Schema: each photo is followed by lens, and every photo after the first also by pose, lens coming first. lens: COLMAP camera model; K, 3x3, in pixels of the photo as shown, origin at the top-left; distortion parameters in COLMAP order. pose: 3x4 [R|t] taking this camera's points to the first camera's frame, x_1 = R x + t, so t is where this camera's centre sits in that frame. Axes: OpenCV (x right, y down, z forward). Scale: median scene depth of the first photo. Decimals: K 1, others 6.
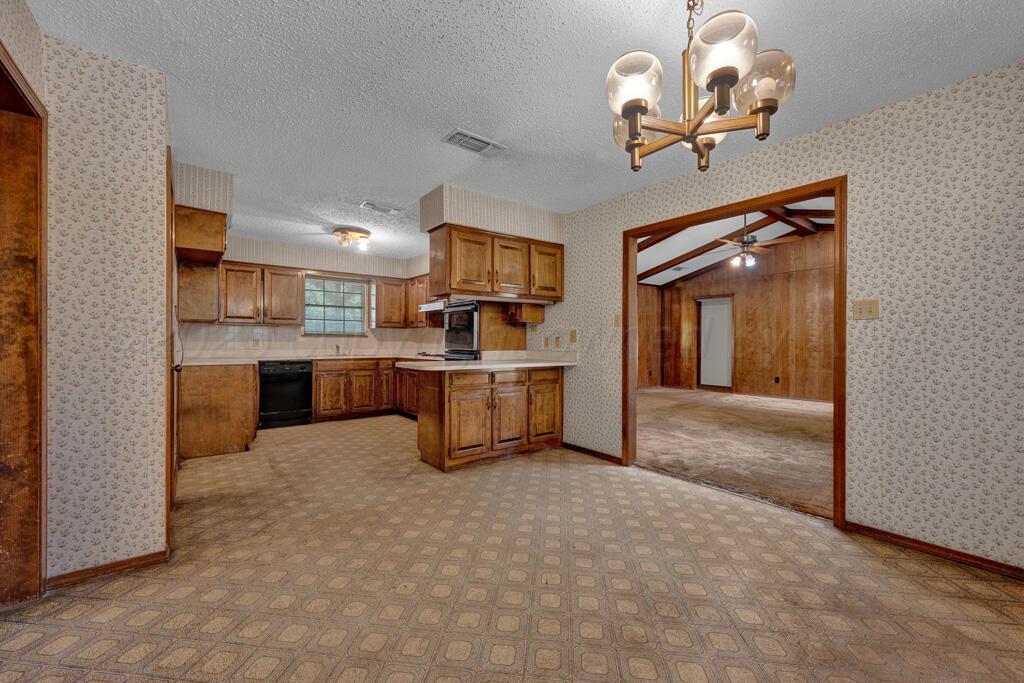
lens RADIAL K [[402.6, 0, 512.9], [0, 402.6, 341.9], [0, 0, 1]] dist [-0.001953, -0.000265]
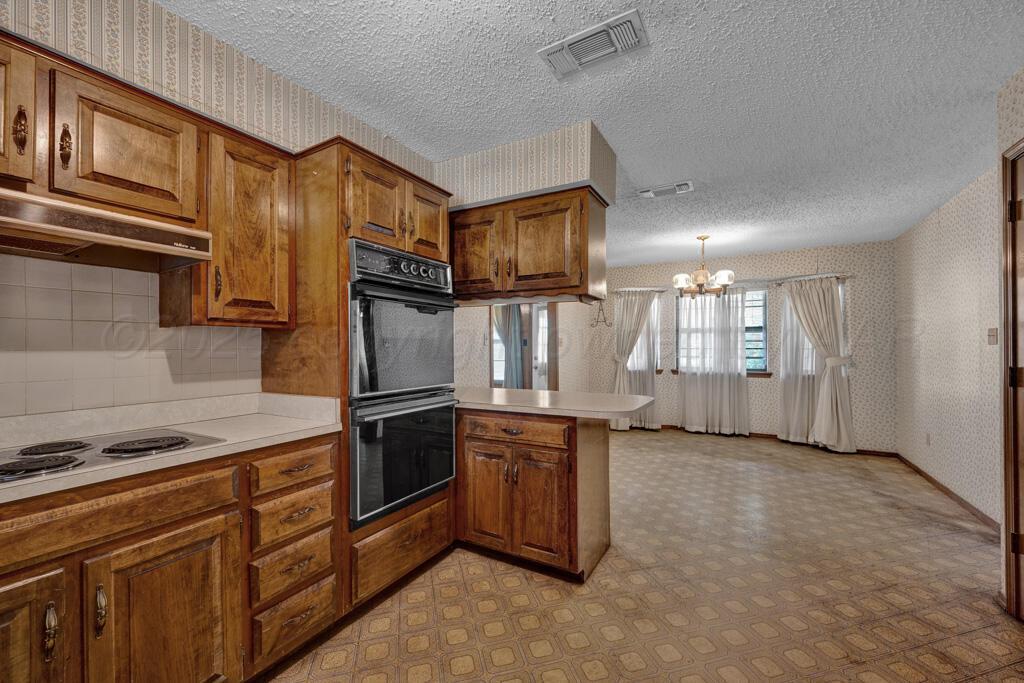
lens RADIAL K [[402.6, 0, 513.5], [0, 402.6, 348.3], [0, 0, 1]] dist [-0.001953, -0.000265]
pose [[-0.366504, -0.001327, 0.930416, -0.664523], [0.004308, 0.999986, 0.003123, -0.030746], [-0.930407, 0.005153, -0.366493, 1.211092]]
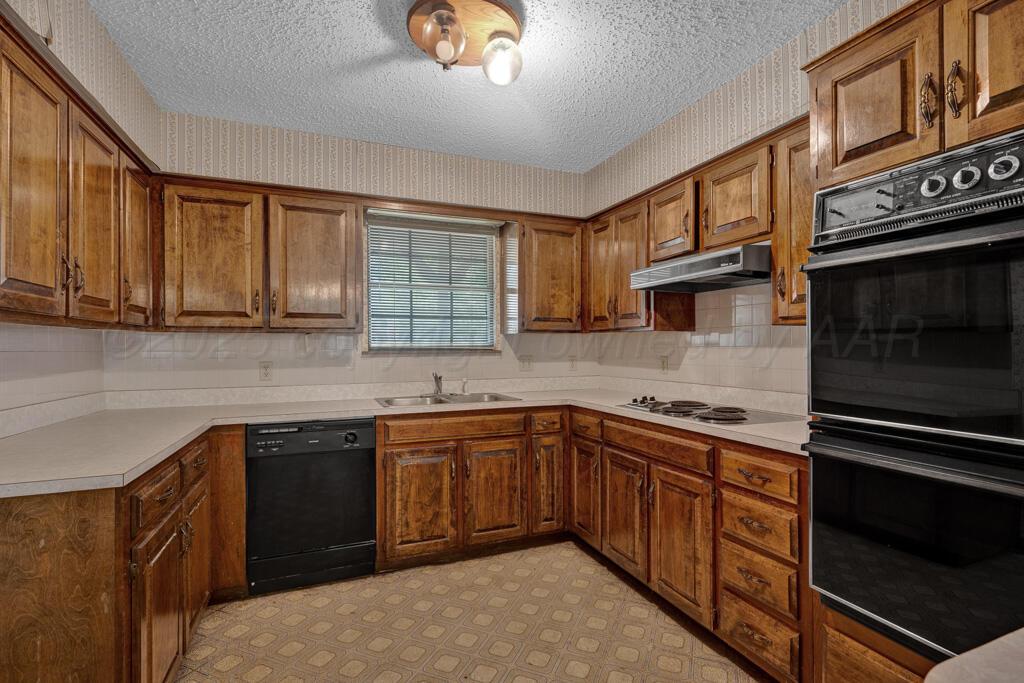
lens RADIAL K [[472.7, 0, 514.9], [0, 472.7, 344.9], [0, 0, 1]] dist [-0.004623, 0.000269]
pose [[0.960946, -0.008228, -0.276615, -0.320313], [0.008396, 0.999965, -0.000577, -0.033823], [0.276610, -0.001767, 0.960981, 0.798843]]
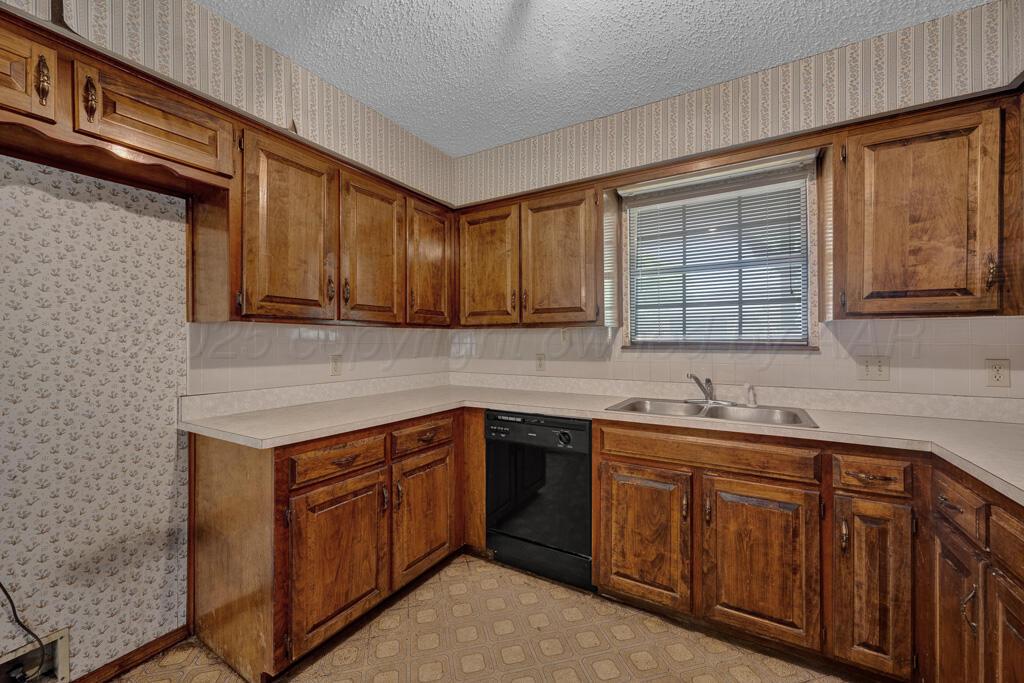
lens RADIAL K [[402.6, 0, 512.9], [0, 402.6, 339.8], [0, 0, 1]] dist [-0.001953, -0.000265]
pose [[0.362725, -0.006711, -0.931872, -0.260679], [0.006765, 0.999967, -0.004568, -0.033099], [0.931872, -0.004647, 0.362758, 1.092860]]
